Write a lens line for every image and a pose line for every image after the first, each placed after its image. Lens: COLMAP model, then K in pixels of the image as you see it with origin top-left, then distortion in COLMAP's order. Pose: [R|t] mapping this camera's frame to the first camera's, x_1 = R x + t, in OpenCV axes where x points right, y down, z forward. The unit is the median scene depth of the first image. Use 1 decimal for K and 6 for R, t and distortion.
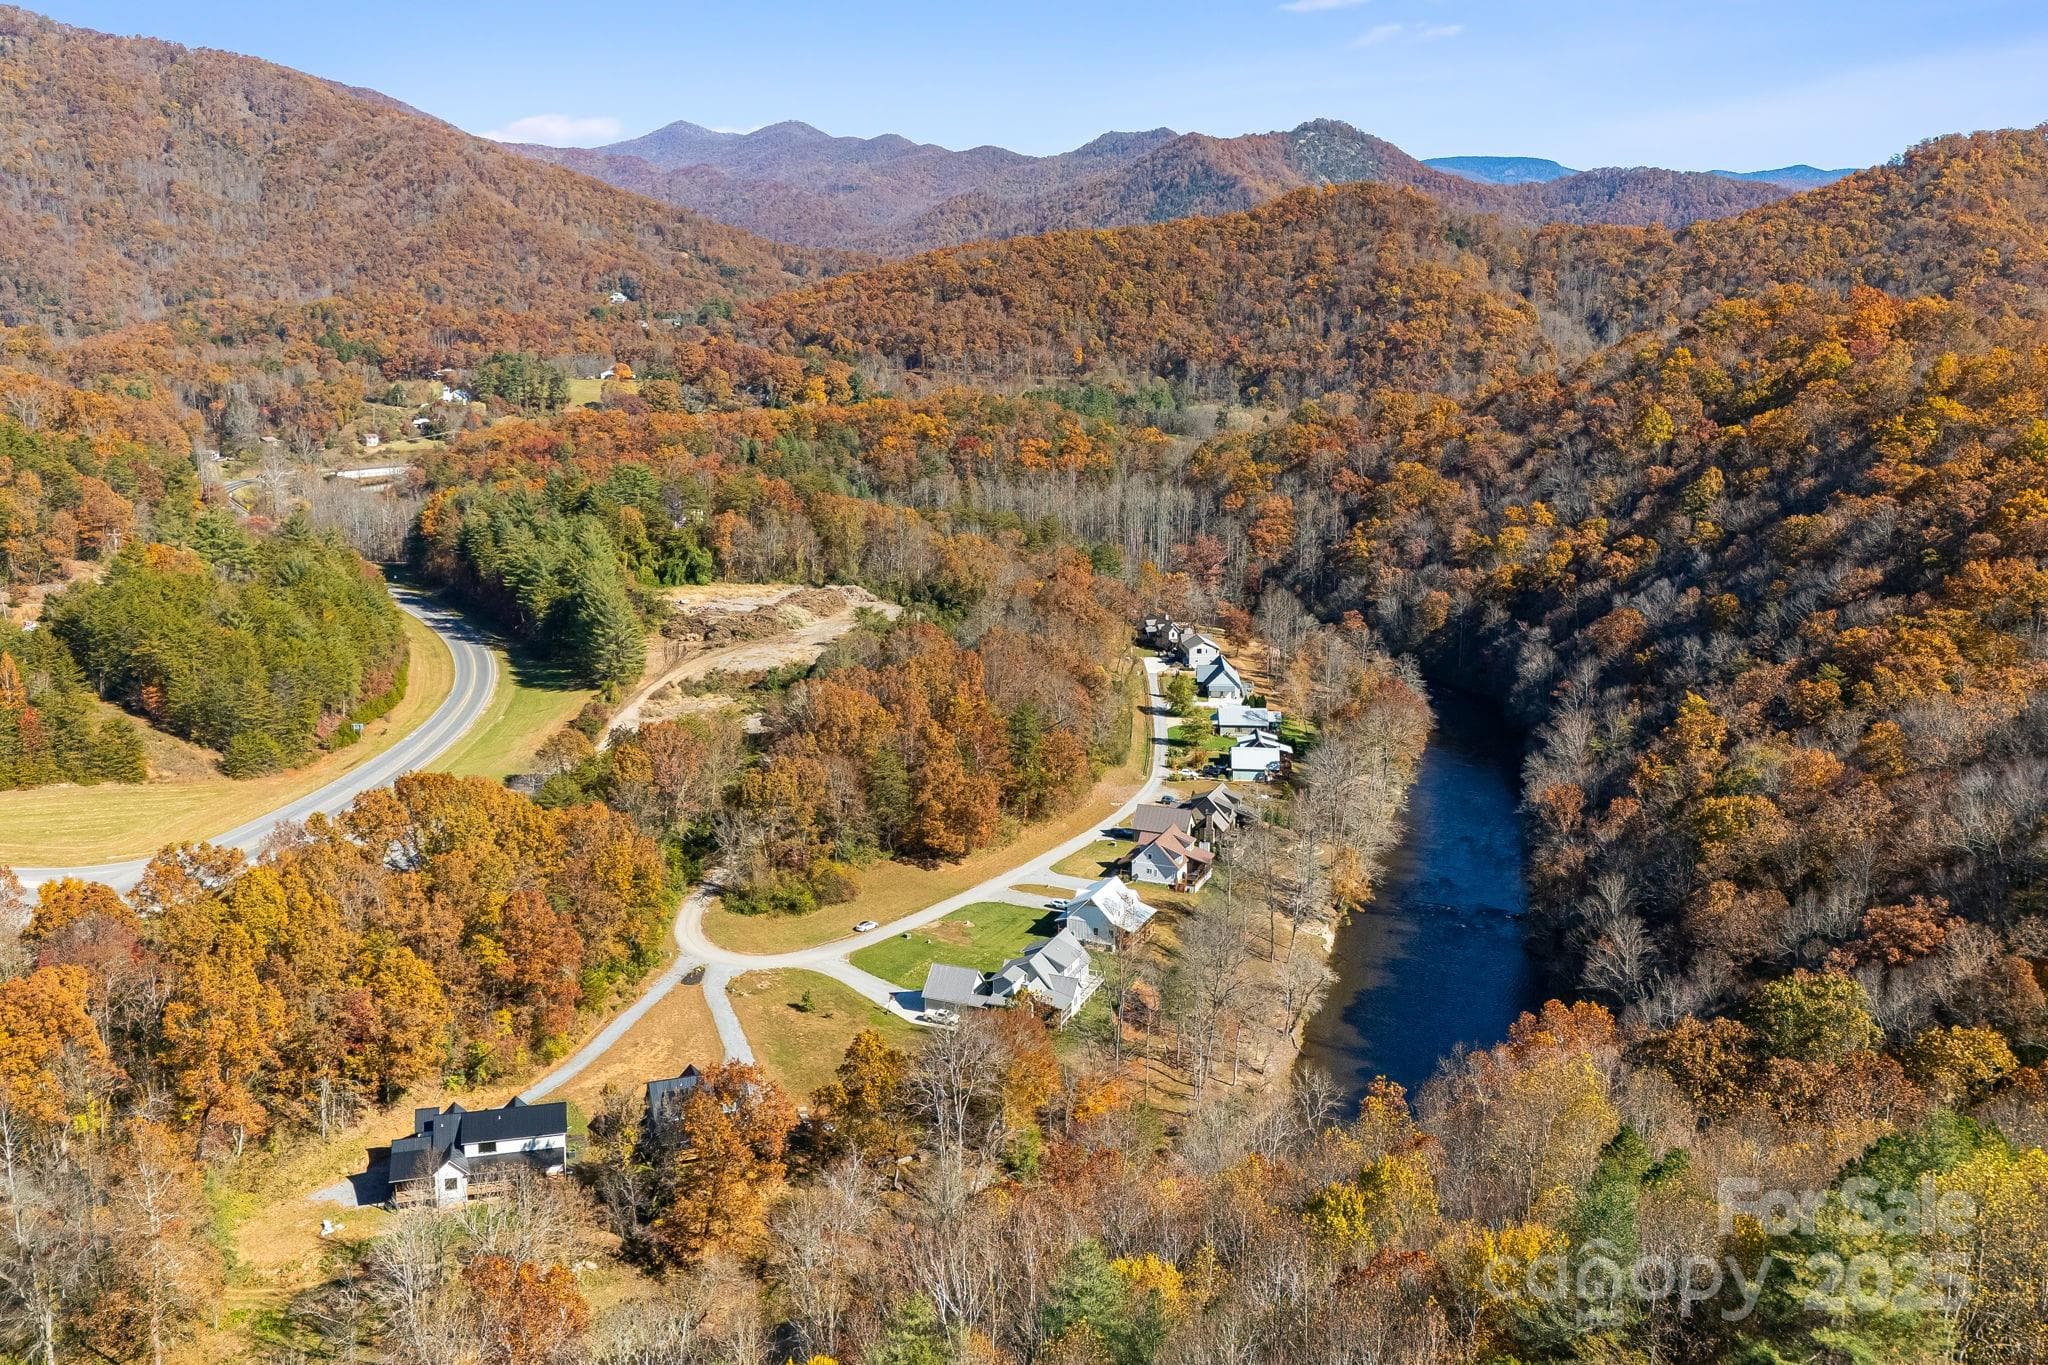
lens RADIAL K [[1772.4, 0, 1037.8], [0, 1772.4, 689.9], [0, 0, 1]] dist [0.064088, -0.057023]
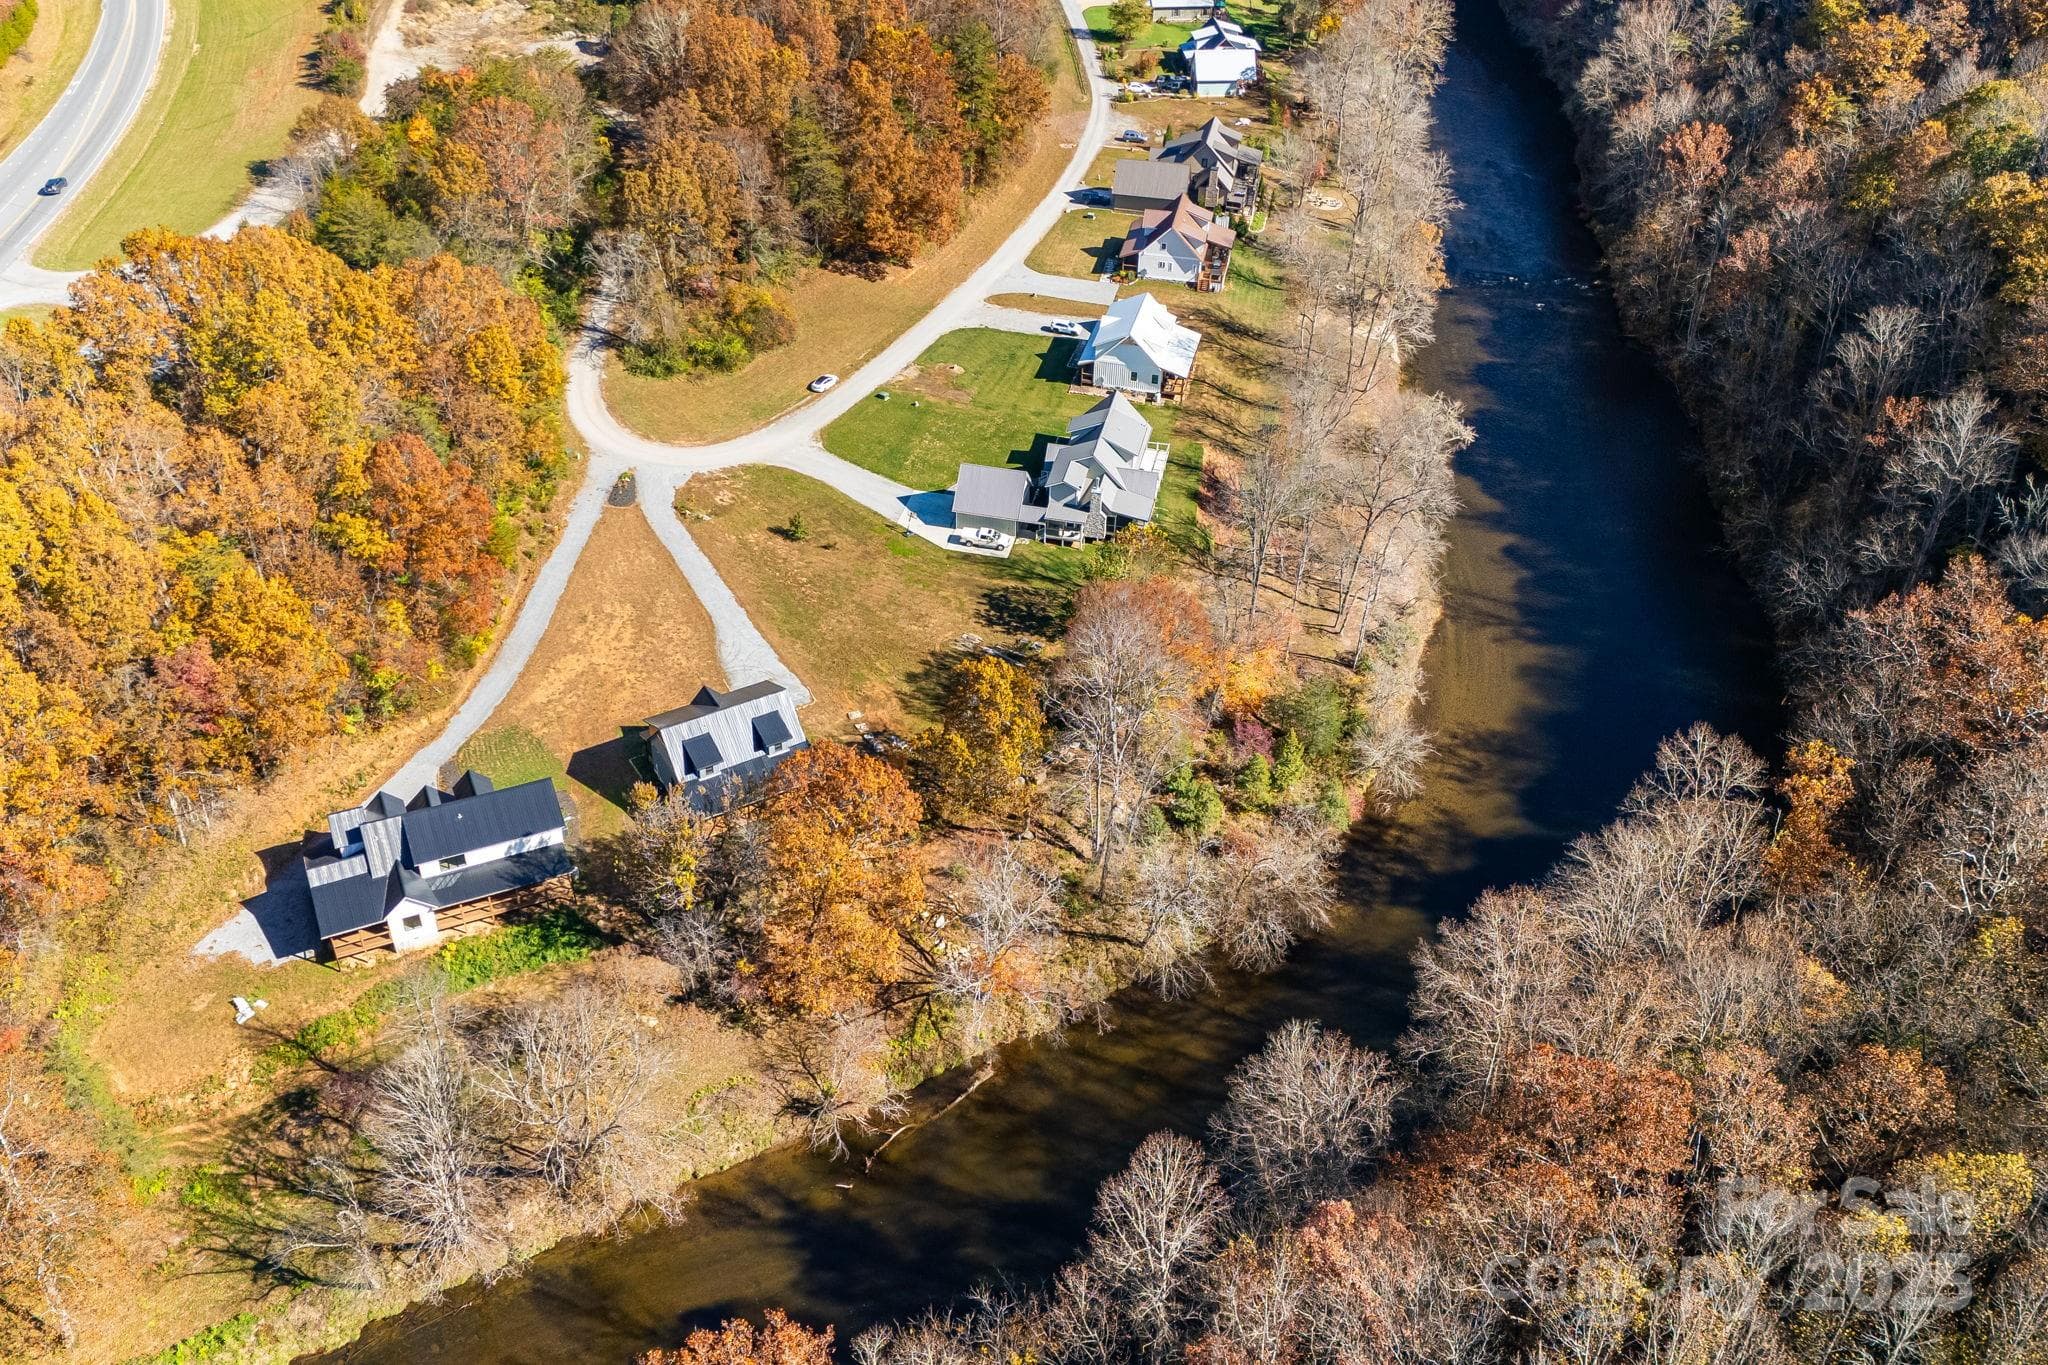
lens RADIAL K [[1751.3, 0, 1024.0], [0, 1751.3, 682.5], [0, 0, 1]] dist [0.118747, -0.137804]
pose [[0.986500, -0.091176, 0.136030, -0.090347], [0.024866, 0.904437, 0.425882, -0.047550], [-0.161860, -0.416750, 0.894495, 0.194025]]
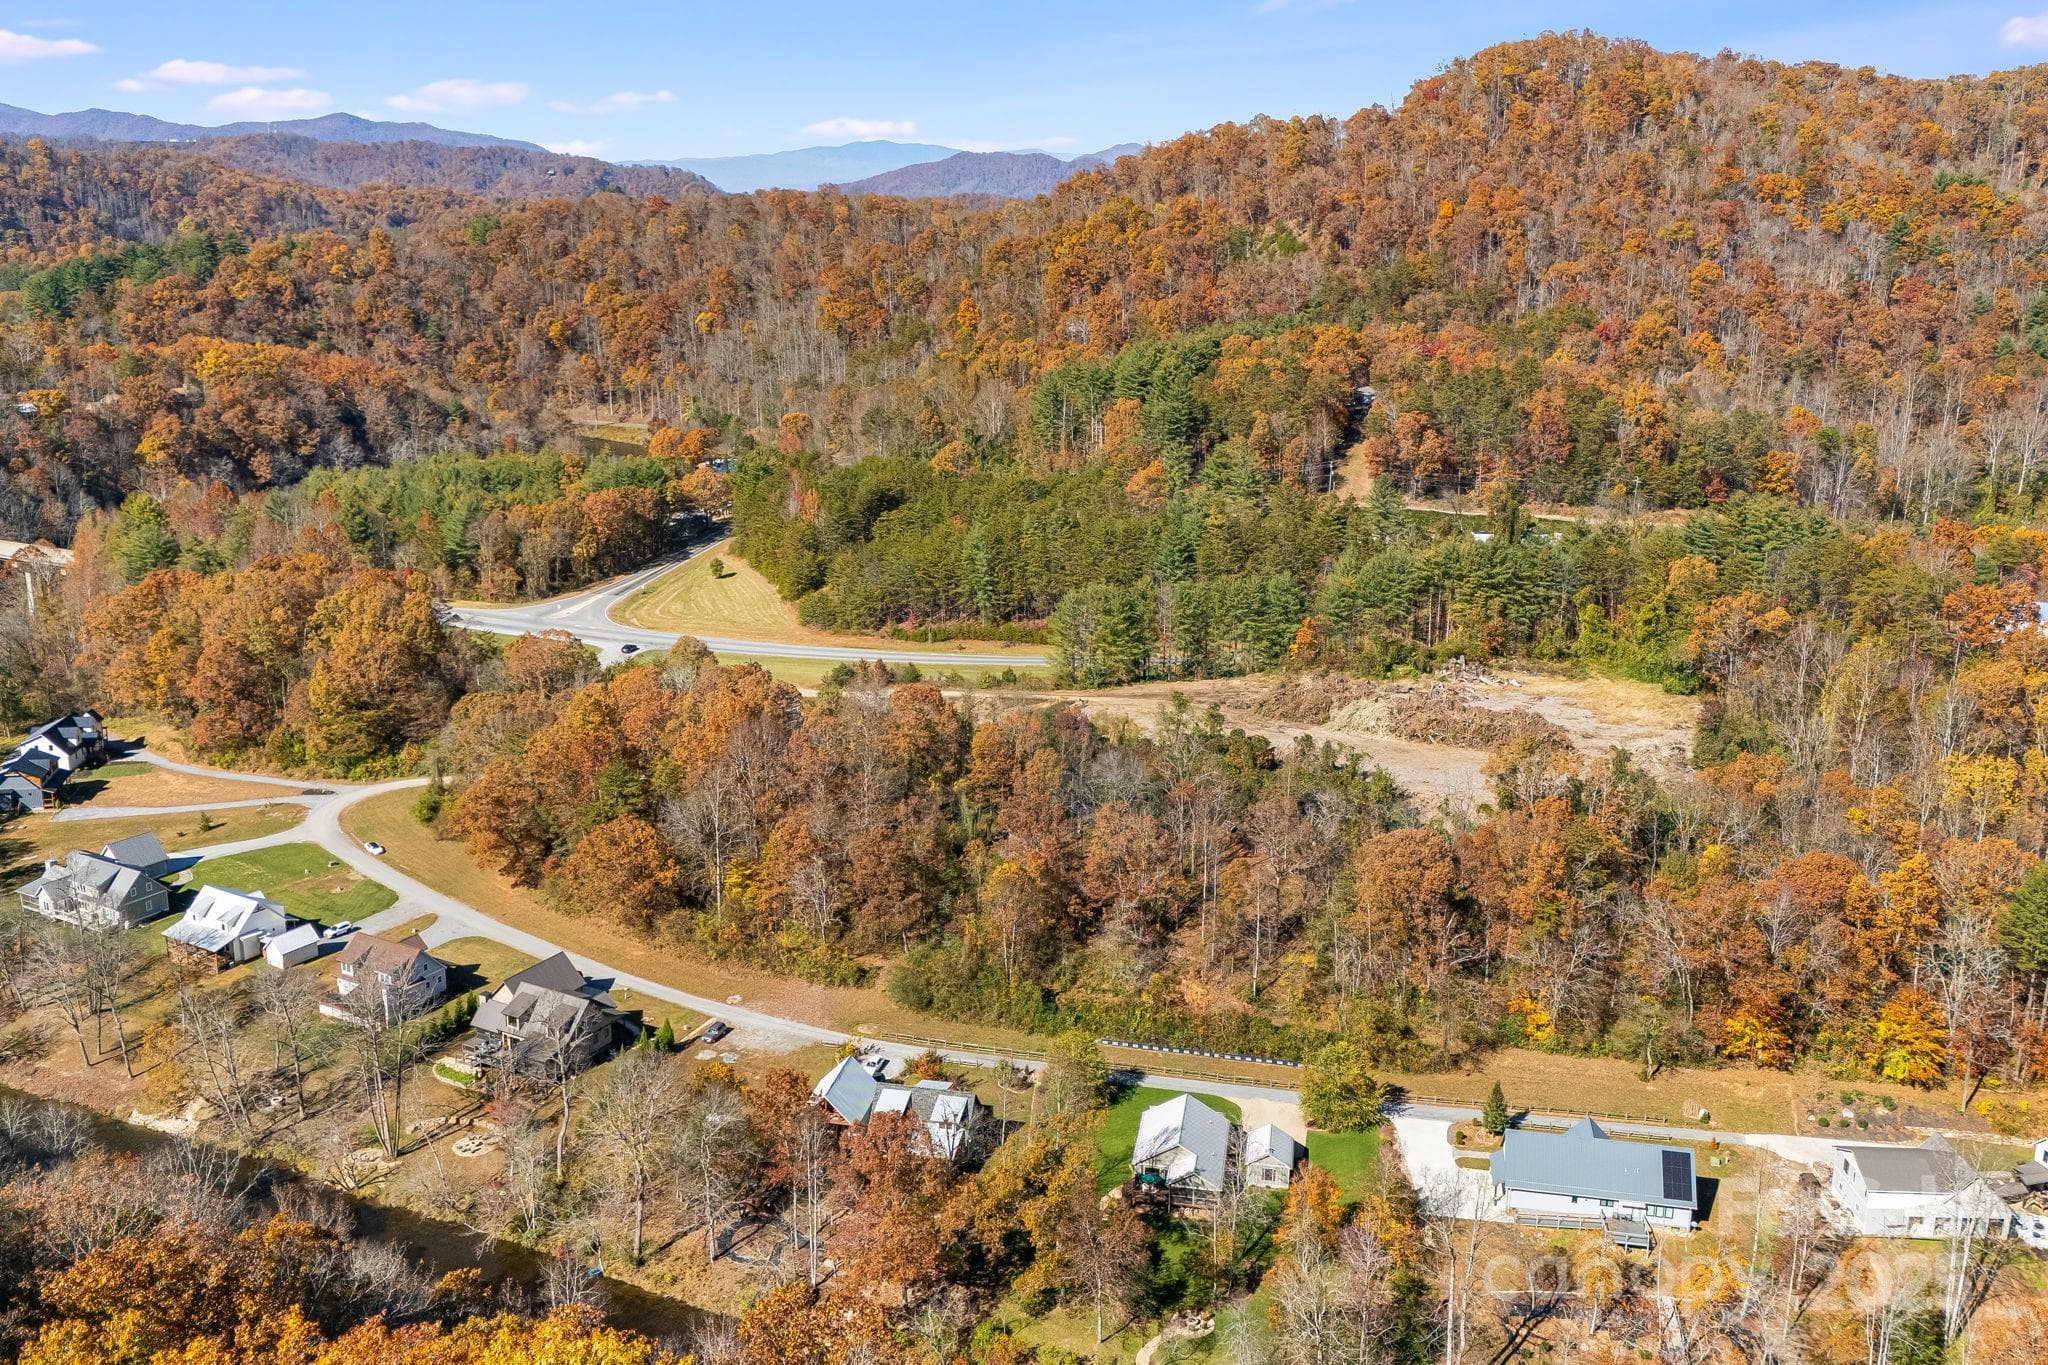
lens RADIAL K [[1786.4, 0, 1033.6], [0, 1786.4, 676.5], [0, 0, 1]] dist [0.107144, -0.155197]
pose [[-0.137276, 0.253278, -0.957604, 0.587323], [-0.228118, 0.932686, 0.279389, -0.240913], [0.963908, 0.256800, -0.070258, 1.012984]]
